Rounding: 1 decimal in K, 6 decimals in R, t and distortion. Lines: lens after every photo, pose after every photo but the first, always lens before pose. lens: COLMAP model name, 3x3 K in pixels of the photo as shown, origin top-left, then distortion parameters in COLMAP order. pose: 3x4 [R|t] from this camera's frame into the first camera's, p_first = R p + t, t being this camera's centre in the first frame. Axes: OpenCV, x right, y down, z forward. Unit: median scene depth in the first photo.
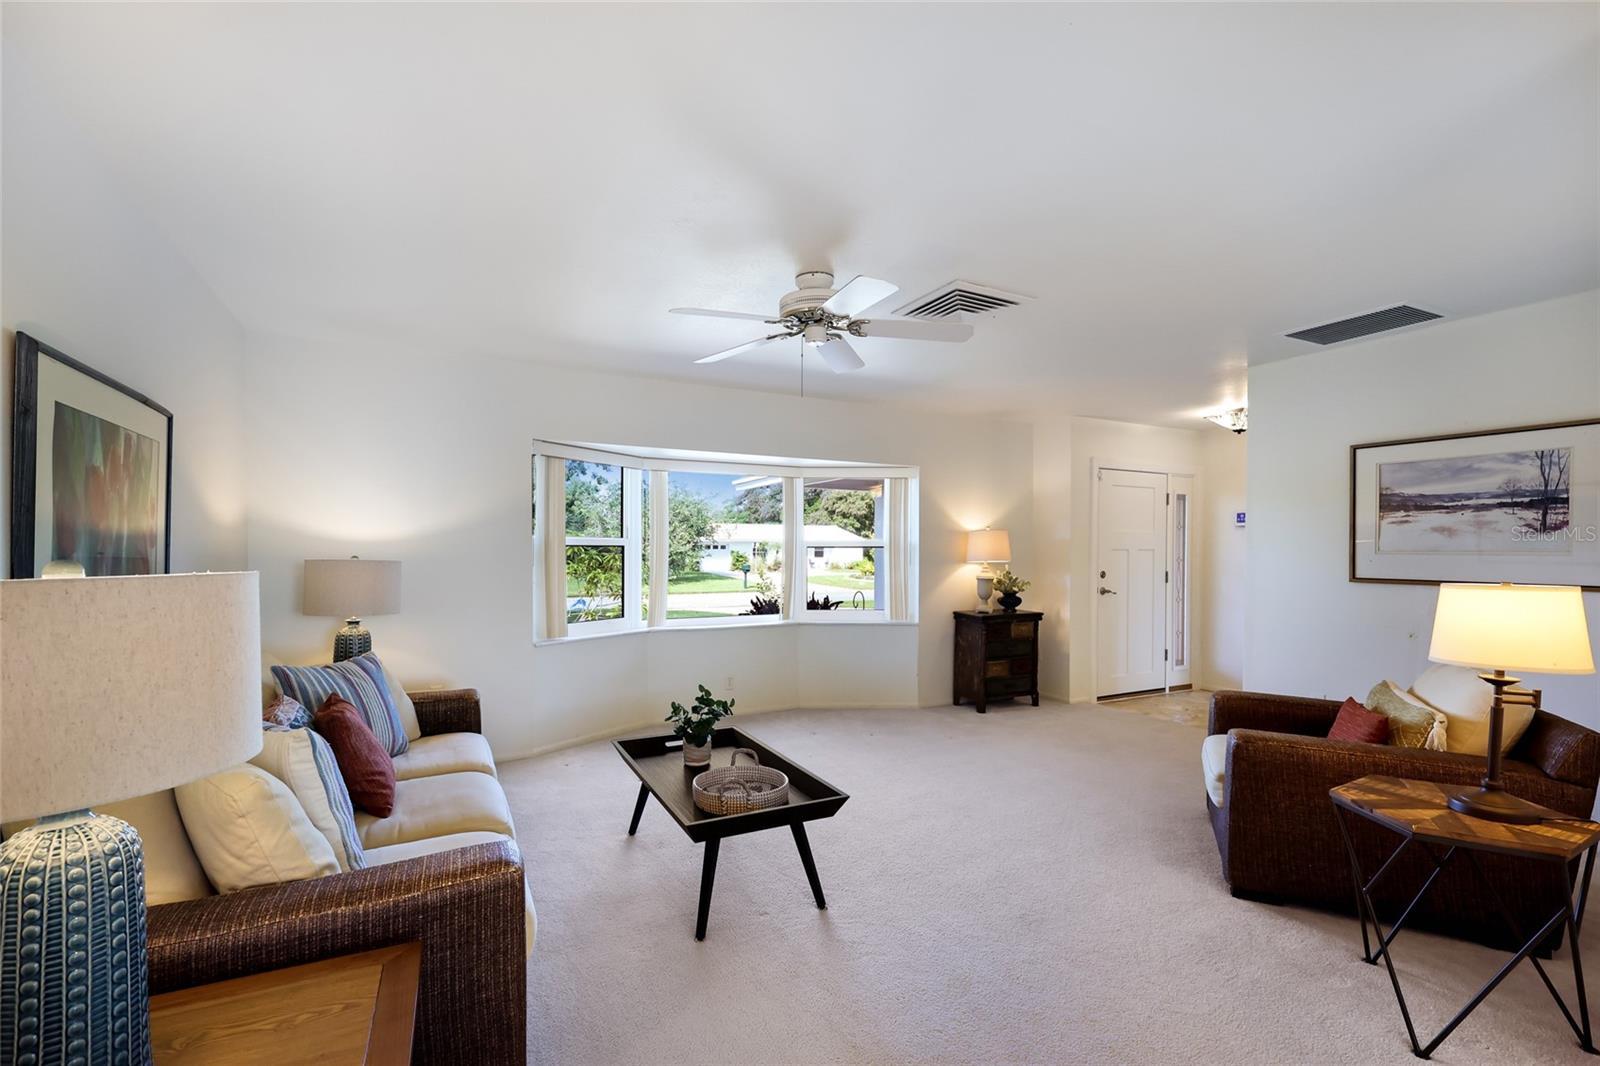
lens RADIAL K [[741.7, 0, 800.0], [0, 741.7, 533.0], [0, 0, 1]] dist [-0.001282, -0.000113]
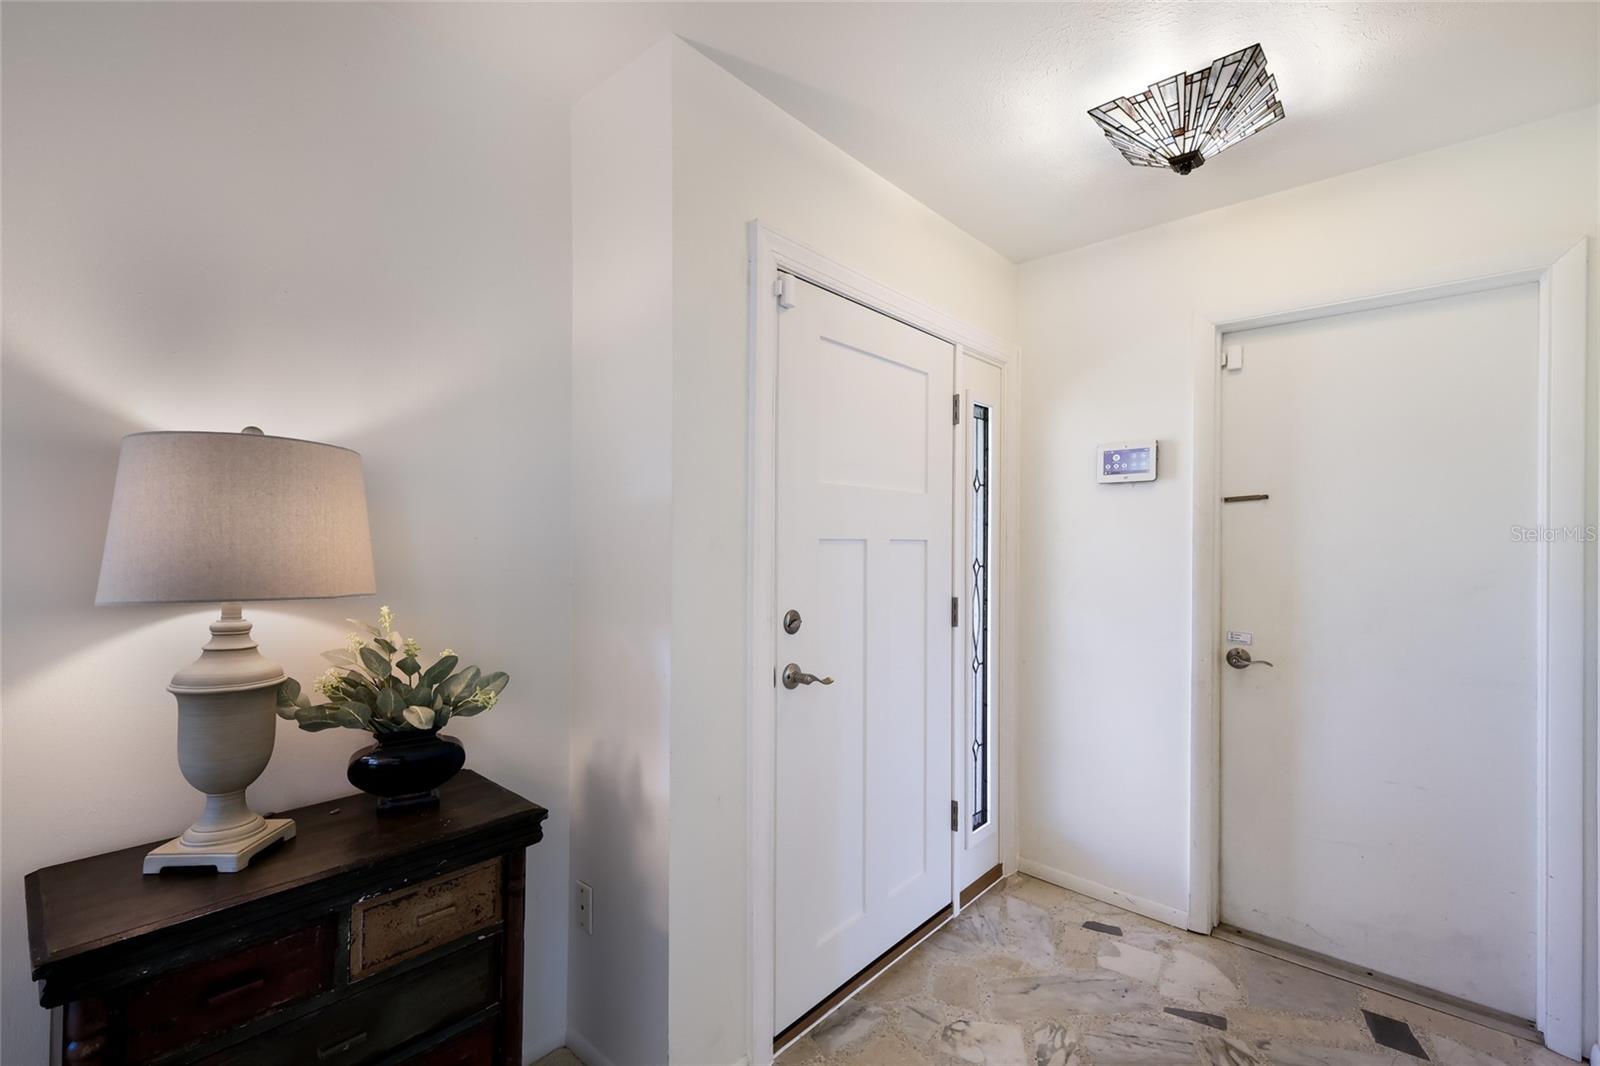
lens RADIAL K [[741.7, 0, 800.0], [0, 741.7, 533.0], [0, 0, 1]] dist [-0.001282, -0.000113]
pose [[0.940163, -0.006069, 0.340671, 0.306975], [0.001946, 0.999921, 0.012444, 0.014925], [-0.340719, -0.011036, 0.940100, 0.709841]]
